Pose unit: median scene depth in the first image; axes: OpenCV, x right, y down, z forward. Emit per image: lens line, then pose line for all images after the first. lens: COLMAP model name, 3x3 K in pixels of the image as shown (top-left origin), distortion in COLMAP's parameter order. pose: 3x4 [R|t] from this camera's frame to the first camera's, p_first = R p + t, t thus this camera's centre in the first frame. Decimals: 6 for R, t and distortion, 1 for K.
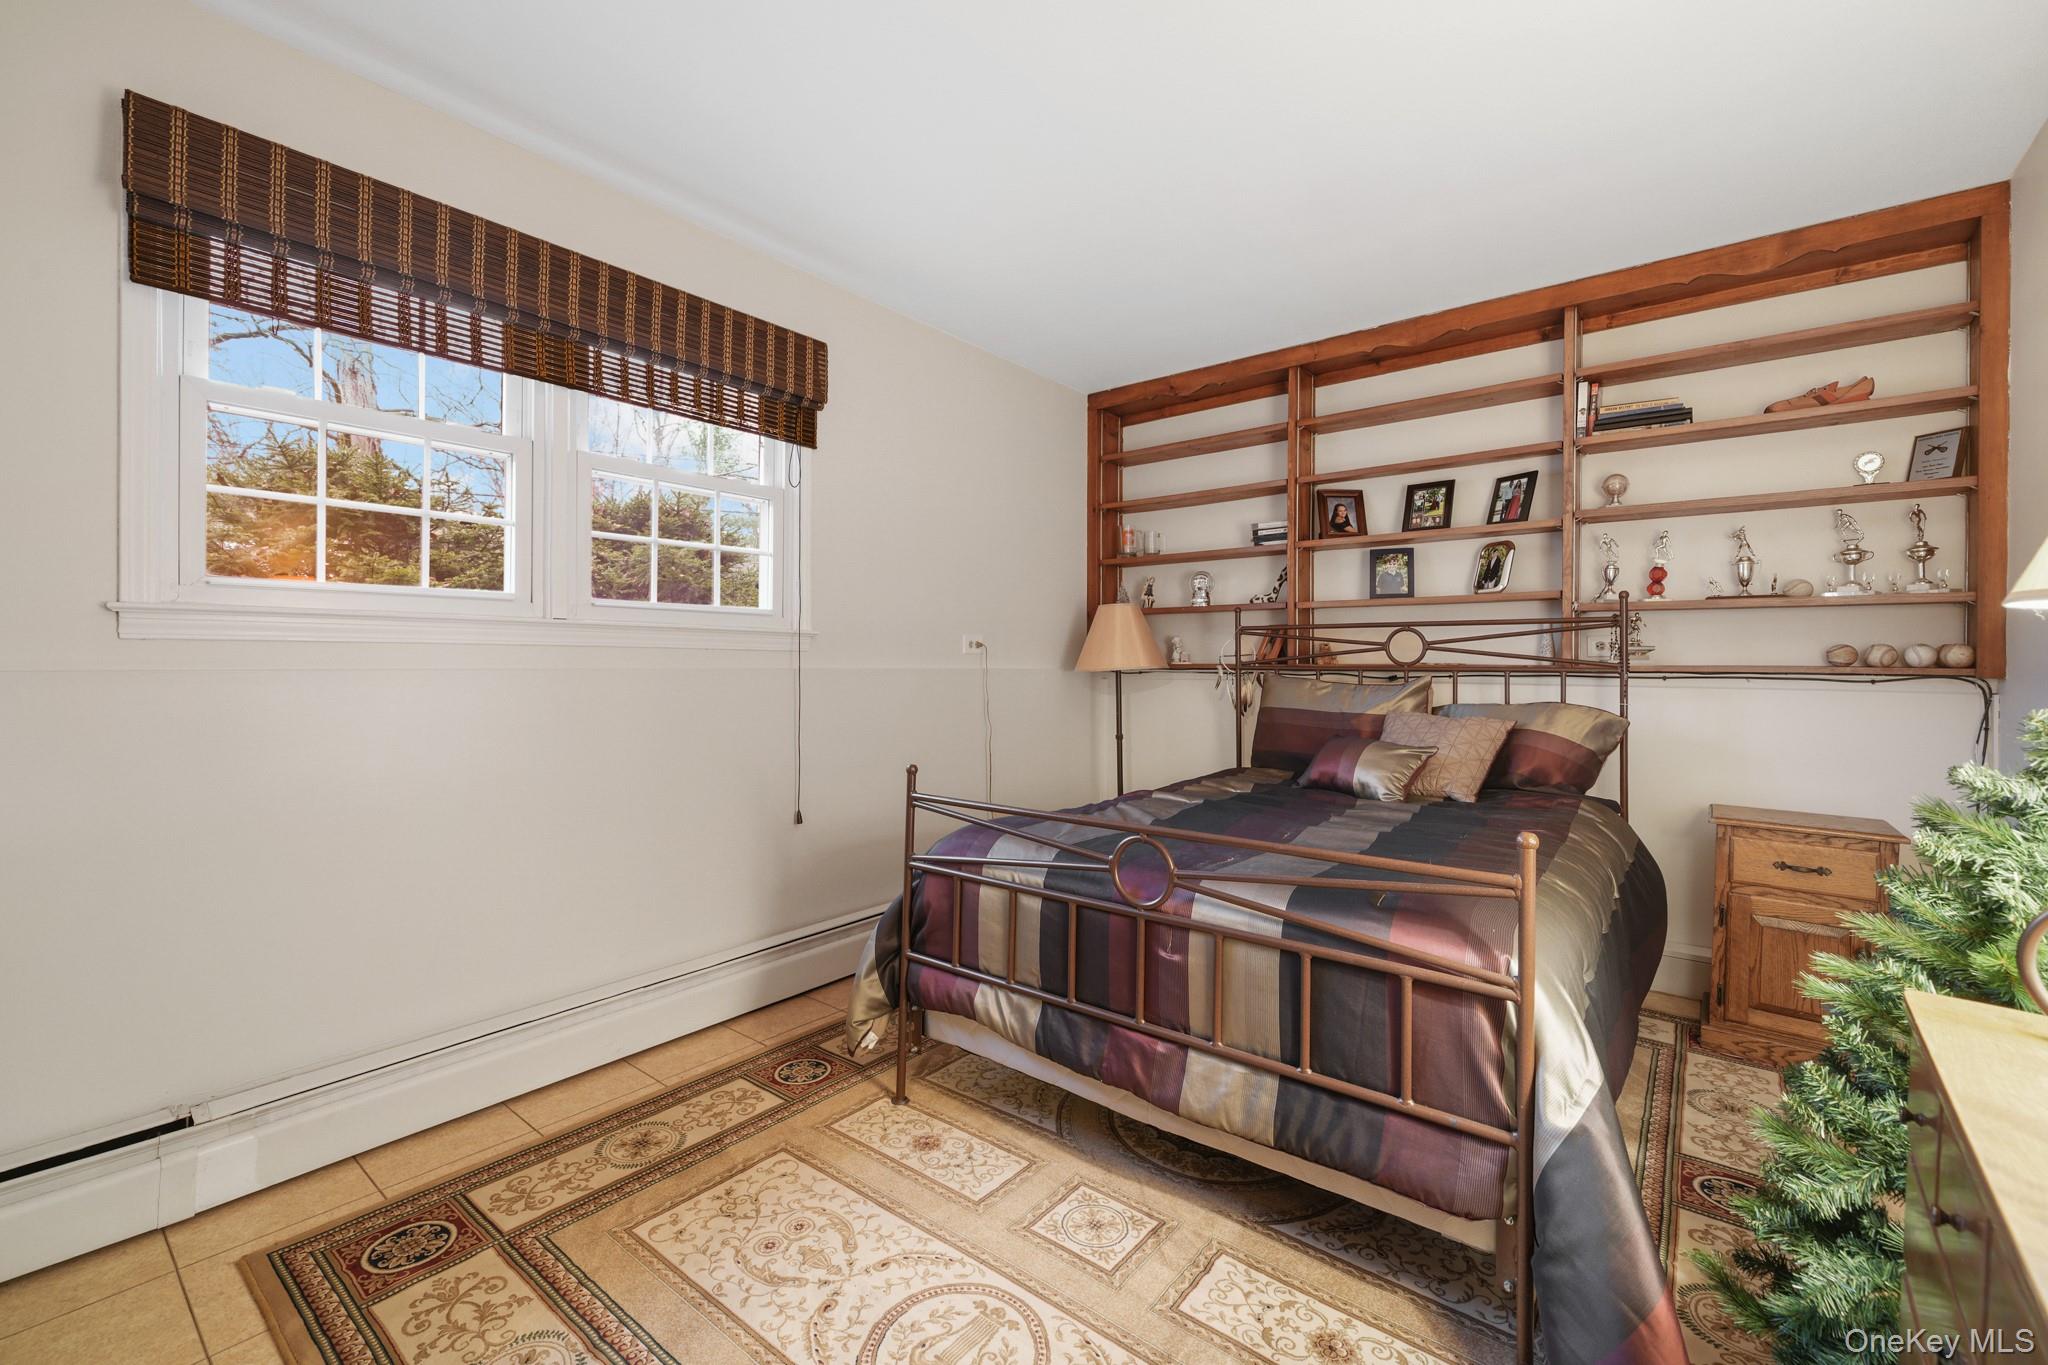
lens RADIAL K [[853.3, 0, 1027.7], [0, 853.3, 644.8], [0, 0, 1]] dist [-0.000621, -0.000054]
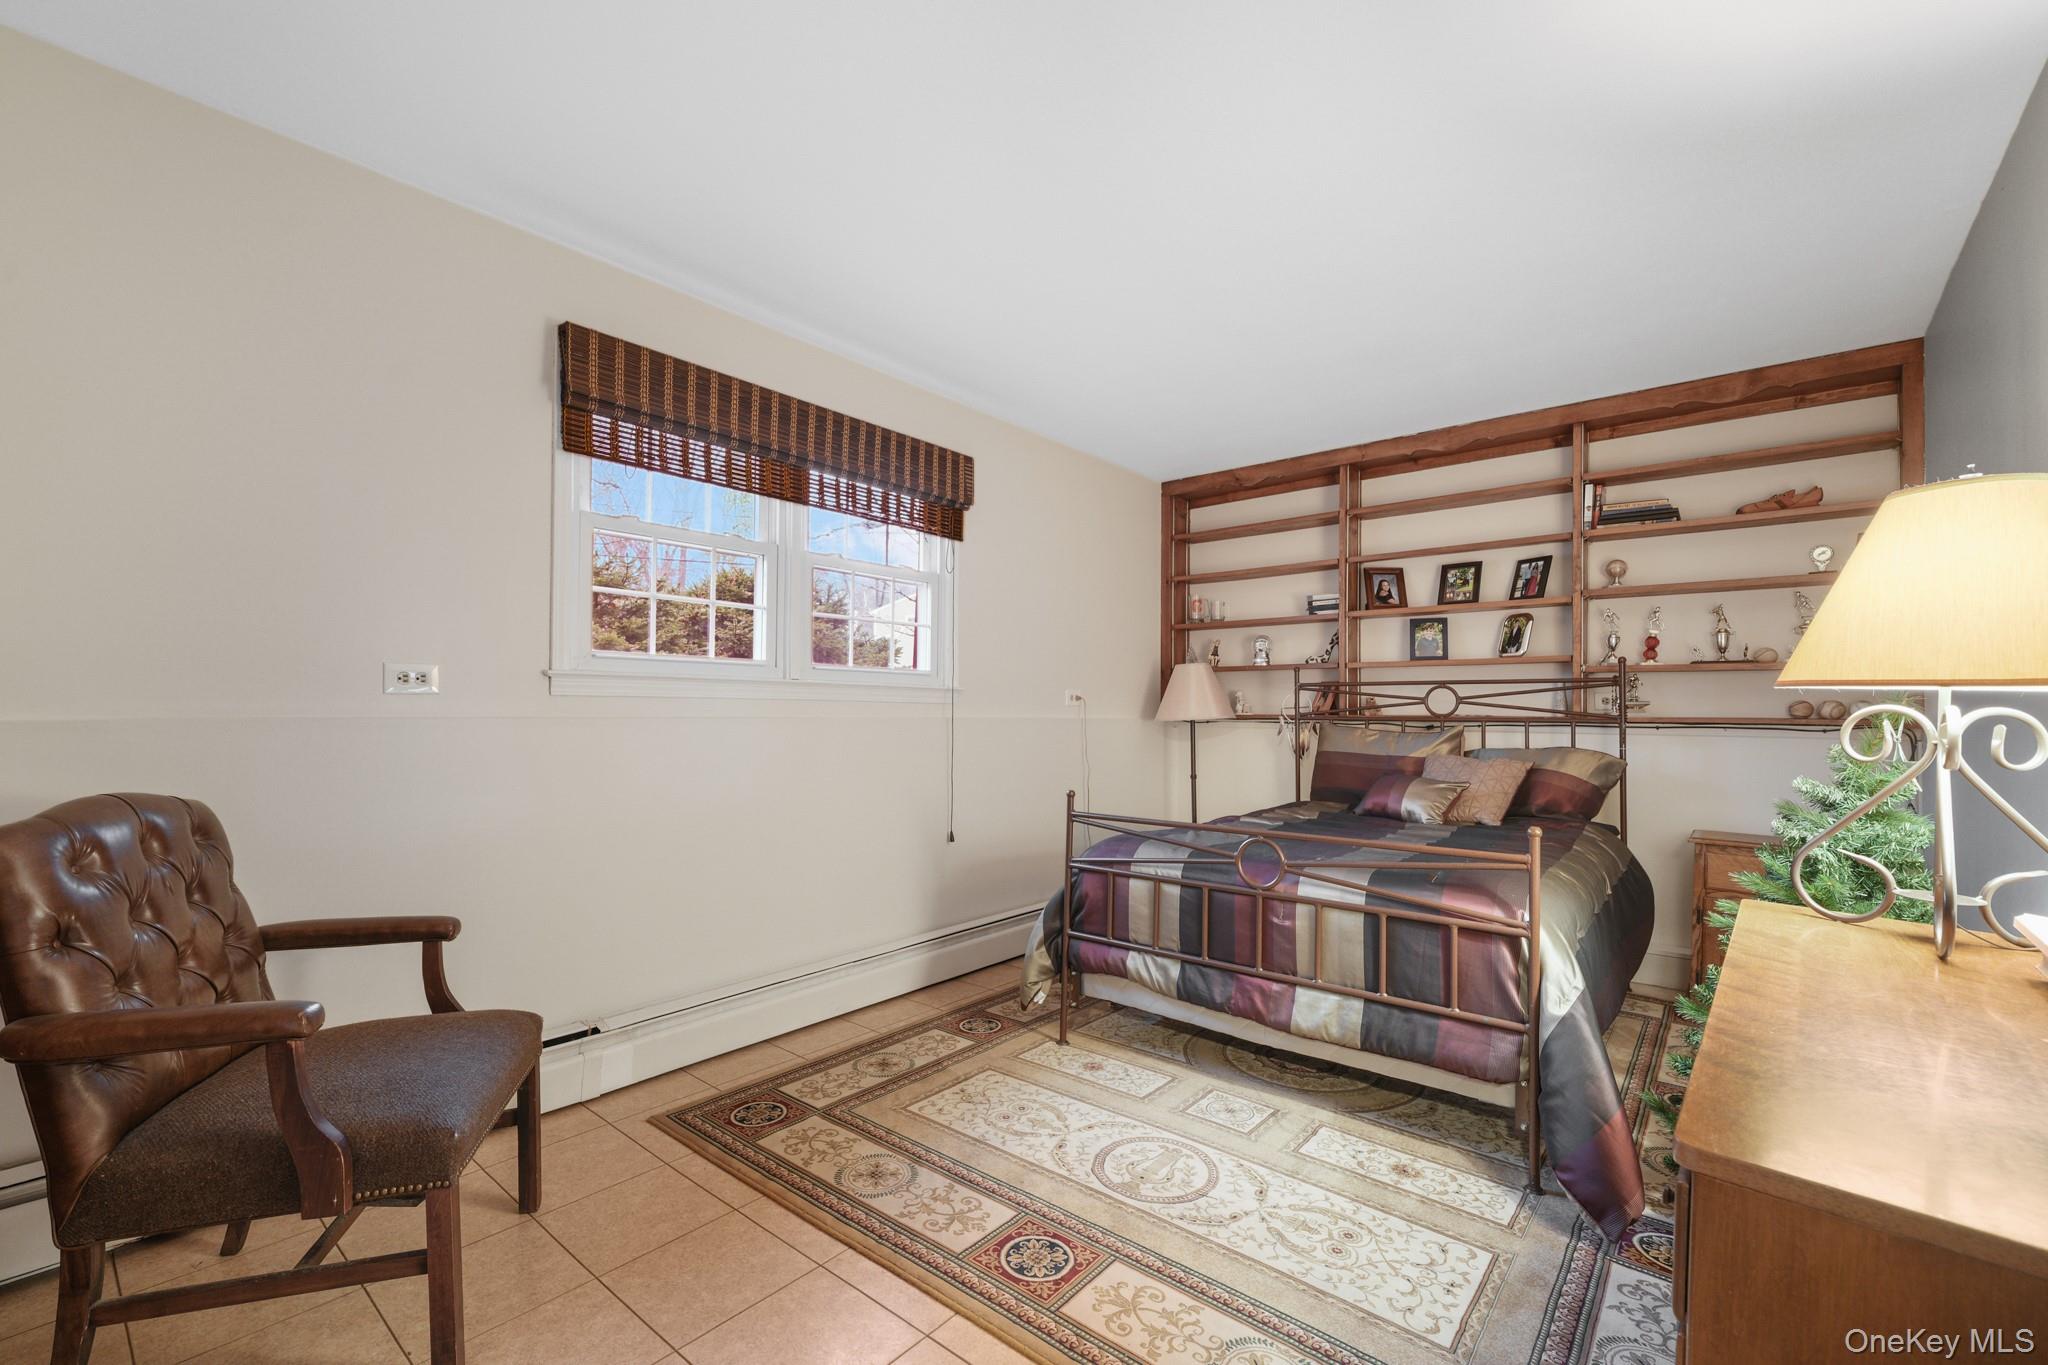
lens RADIAL K [[855.4, 0, 1024.0], [0, 855.4, 682.5], [0, 0, 1]] dist [-0.000038, 0.000069]
pose [[0.999661, 0.002345, -0.025912, -0.135838], [-0.002713, 0.999896, -0.014179, -0.006309], [0.025876, 0.014245, 0.999564, -0.262341]]
